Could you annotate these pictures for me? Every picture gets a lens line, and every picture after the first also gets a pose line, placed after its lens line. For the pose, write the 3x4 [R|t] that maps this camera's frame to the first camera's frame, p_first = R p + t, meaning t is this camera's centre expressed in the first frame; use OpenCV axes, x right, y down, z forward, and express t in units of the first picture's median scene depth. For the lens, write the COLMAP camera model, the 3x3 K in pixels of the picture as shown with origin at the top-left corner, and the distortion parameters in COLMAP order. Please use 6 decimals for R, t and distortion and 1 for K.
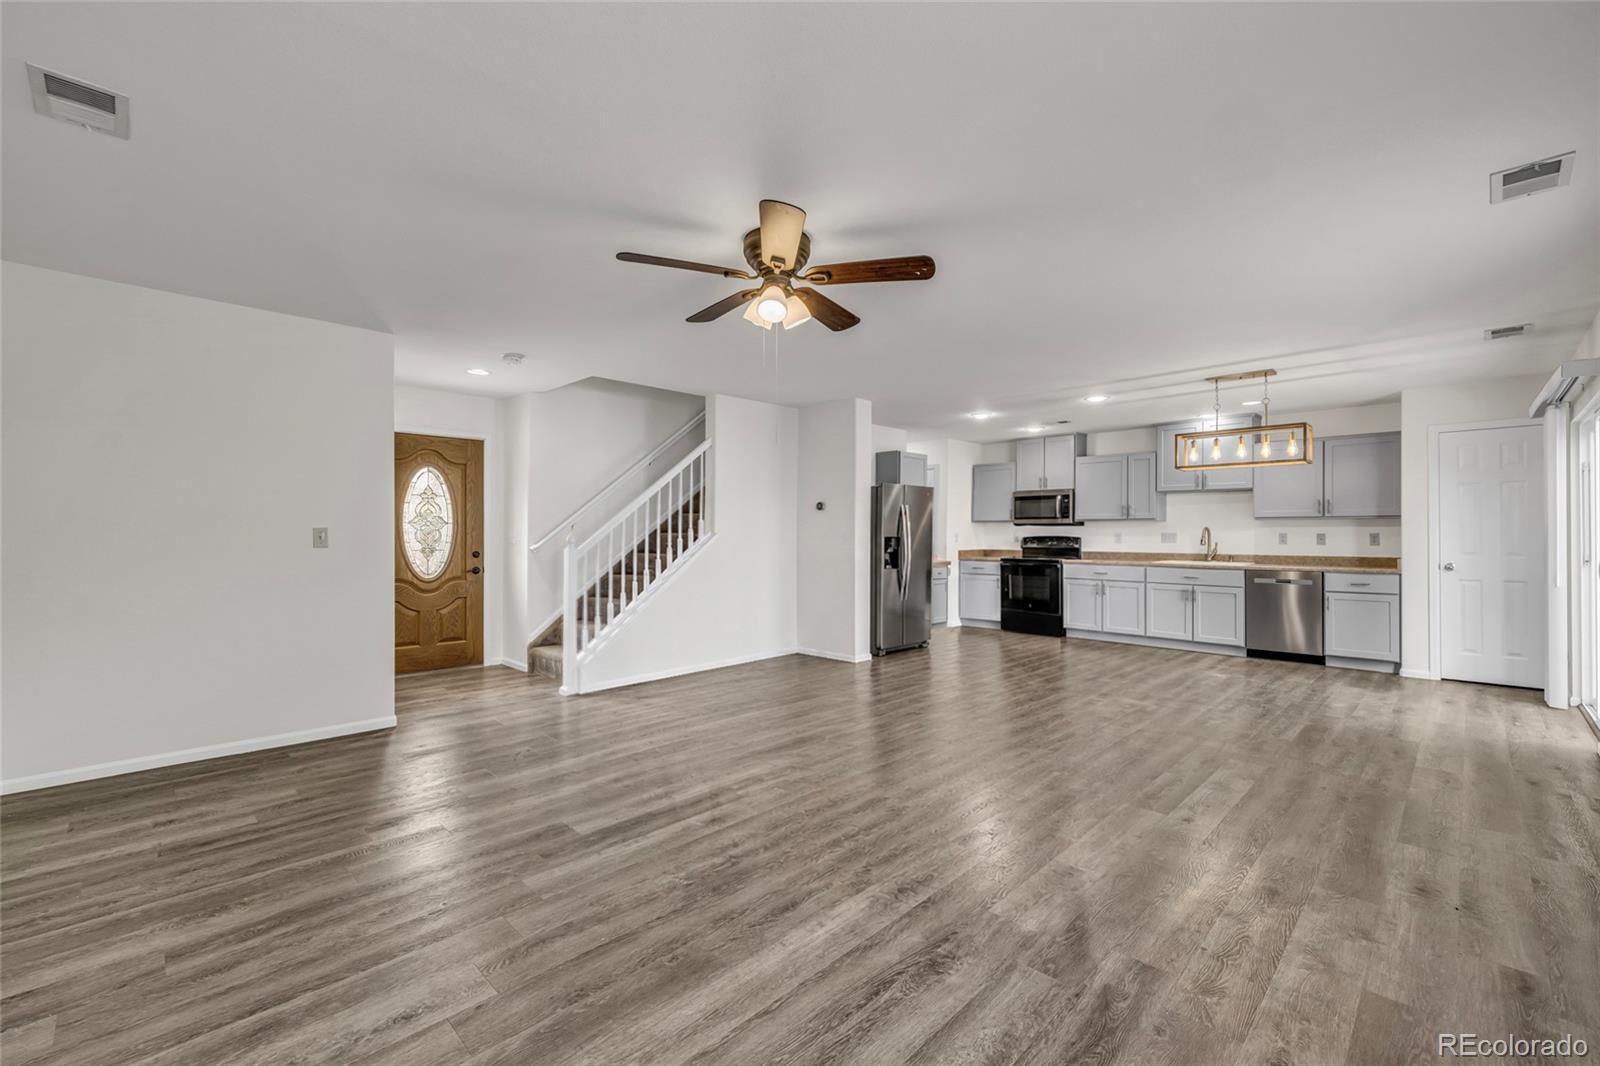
lens RADIAL K [[672.6, 0, 809.8], [0, 672.6, 533.5], [0, 0, 1]] dist [0.002583, -0.001537]
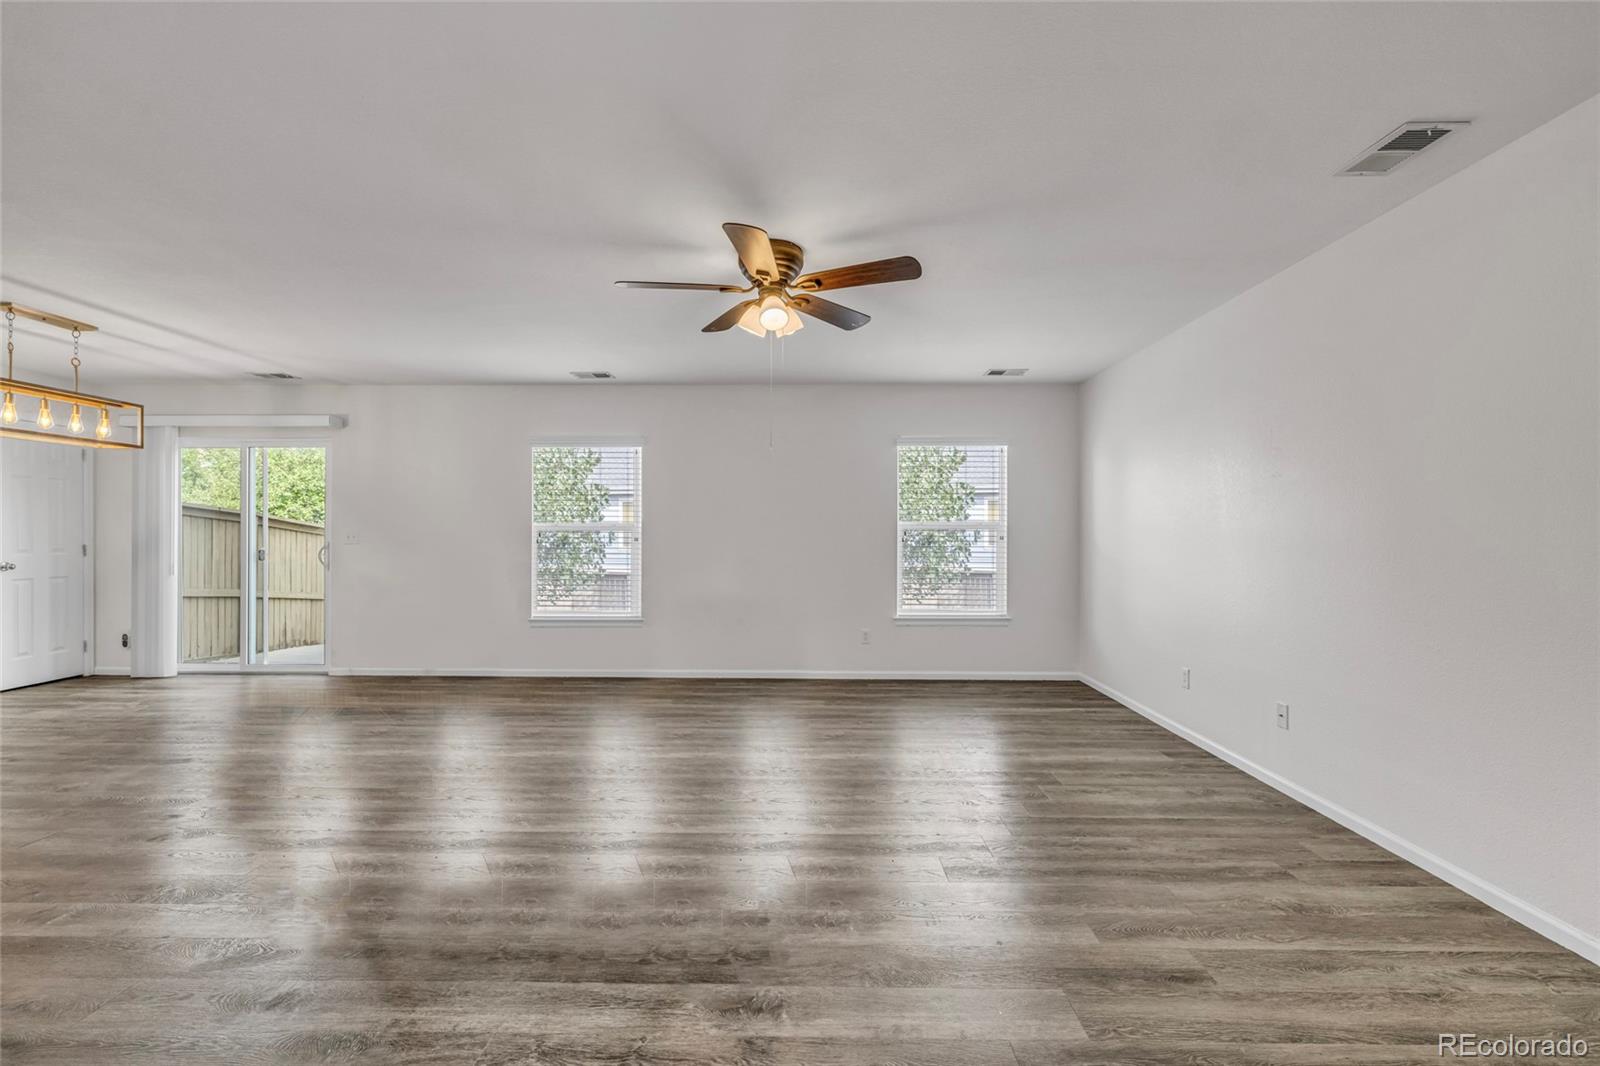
lens RADIAL K [[671.4, 0, 766.5], [0, 671.4, 528.4], [0, 0, 1]] dist [0.025293, 0.000038]
pose [[-0.654183, 0.002320, 0.756332, -0.347787], [-0.008933, 0.999902, -0.010794, 0.000059], [-0.756283, -0.013817, -0.654098, 0.703203]]
